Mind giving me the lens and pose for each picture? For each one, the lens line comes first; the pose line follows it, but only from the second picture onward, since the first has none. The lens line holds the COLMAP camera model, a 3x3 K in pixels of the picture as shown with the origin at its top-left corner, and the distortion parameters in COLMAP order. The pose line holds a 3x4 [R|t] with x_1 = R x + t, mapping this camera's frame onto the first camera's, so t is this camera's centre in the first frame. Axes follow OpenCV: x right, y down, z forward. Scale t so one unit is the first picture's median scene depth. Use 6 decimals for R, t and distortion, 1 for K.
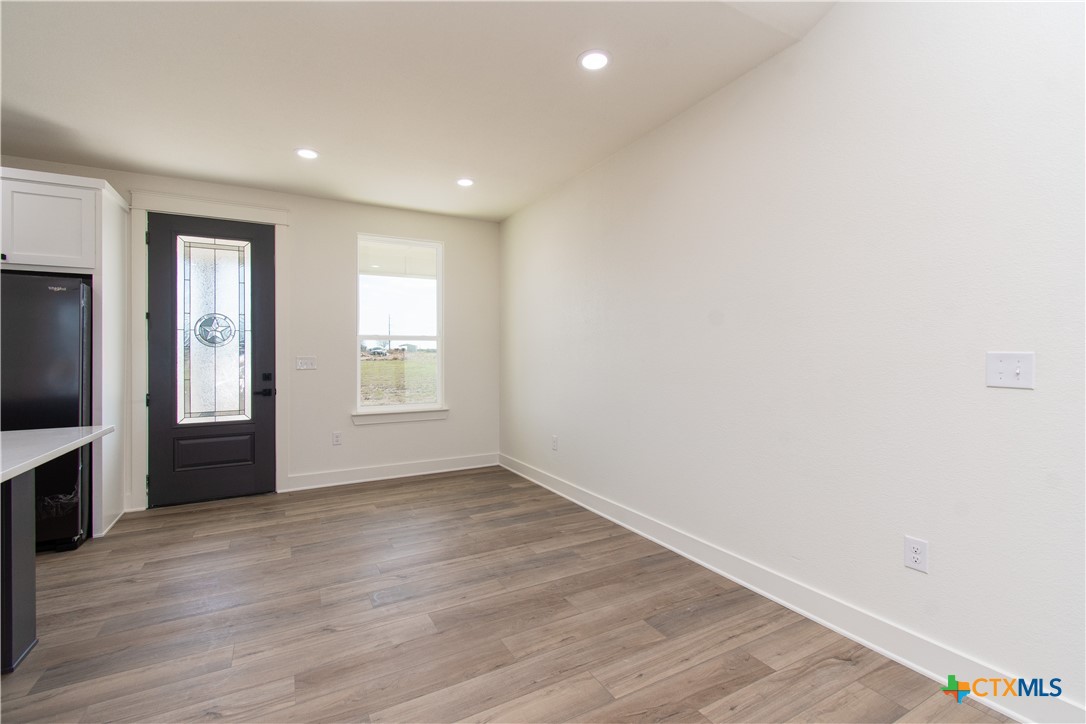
lens RADIAL K [[480.9, 0, 551.2], [0, 480.9, 350.9], [0, 0, 1]] dist [0.004040, -0.000531]
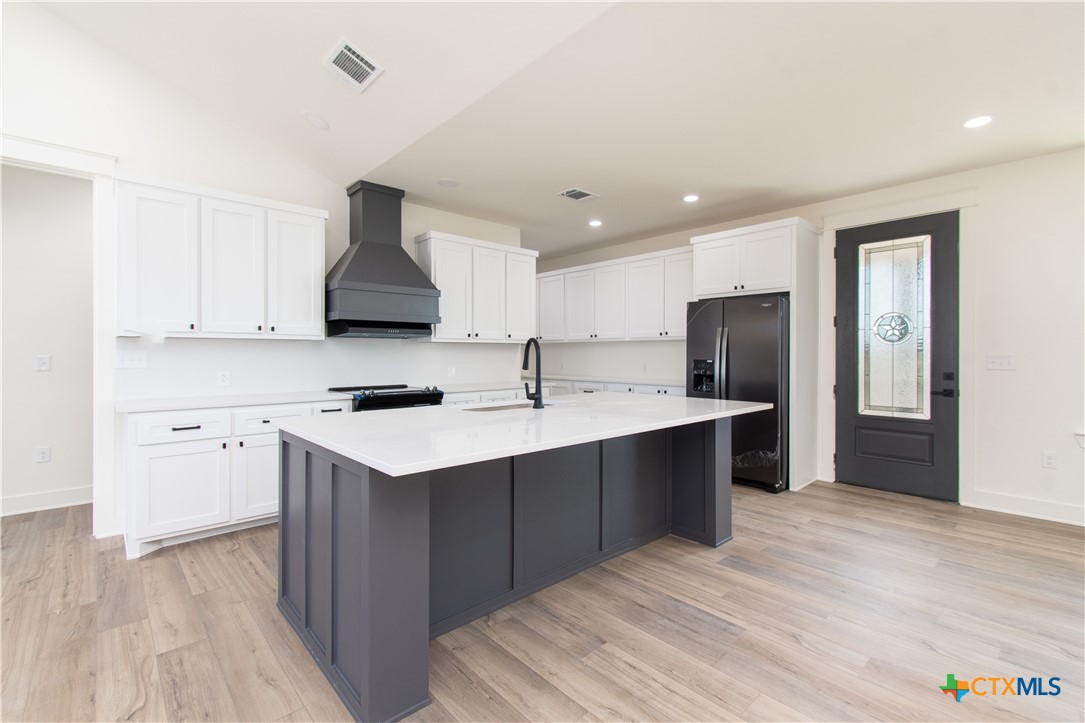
lens RADIAL K [[480.5, 0, 545.9], [0, 480.5, 356.8], [0, 0, 1]] dist [0.004040, -0.000531]
pose [[0.243857, 0.013218, -0.969721, 0.142952], [0.005755, 0.999870, 0.015077, -0.002474], [0.969794, -0.009257, 0.243749, 0.026954]]
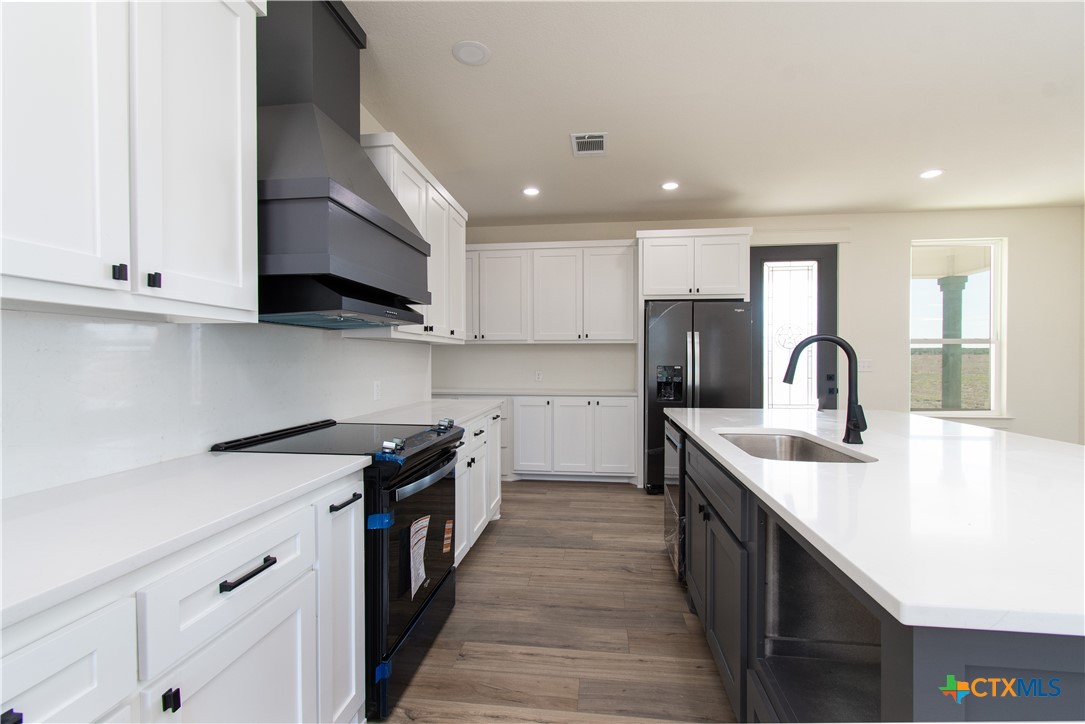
lens RADIAL K [[480.5, 0, 546.0], [0, 480.5, 363.0], [0, 0, 1]] dist [0.004040, -0.000531]
pose [[0.815117, 0.010155, -0.579208, -0.571631], [-0.000344, 0.999855, 0.017045, 0.000554], [0.579297, -0.013695, 0.815002, -0.388886]]
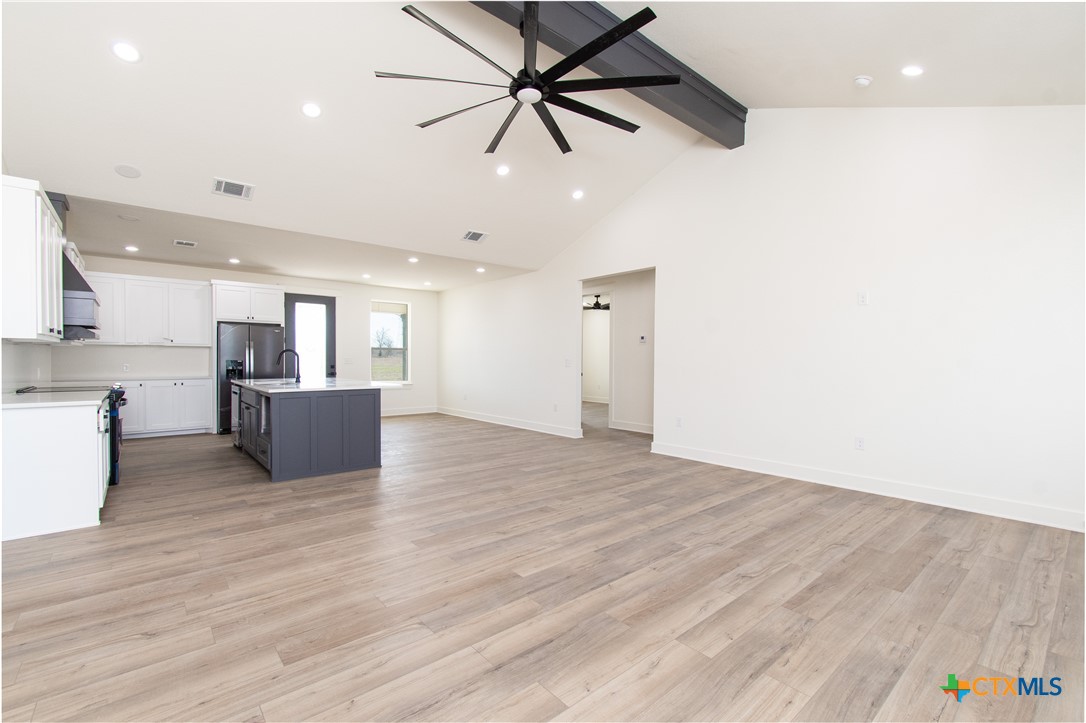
lens RADIAL K [[480.9, 0, 544.0], [0, 480.9, 367.3], [0, 0, 1]] dist [0.004040, -0.000531]
pose [[0.979870, 0.011719, 0.199294, -0.103982], [-0.017287, 0.999507, 0.026222, -0.020965], [-0.198889, -0.029140, 0.979589, -1.577679]]
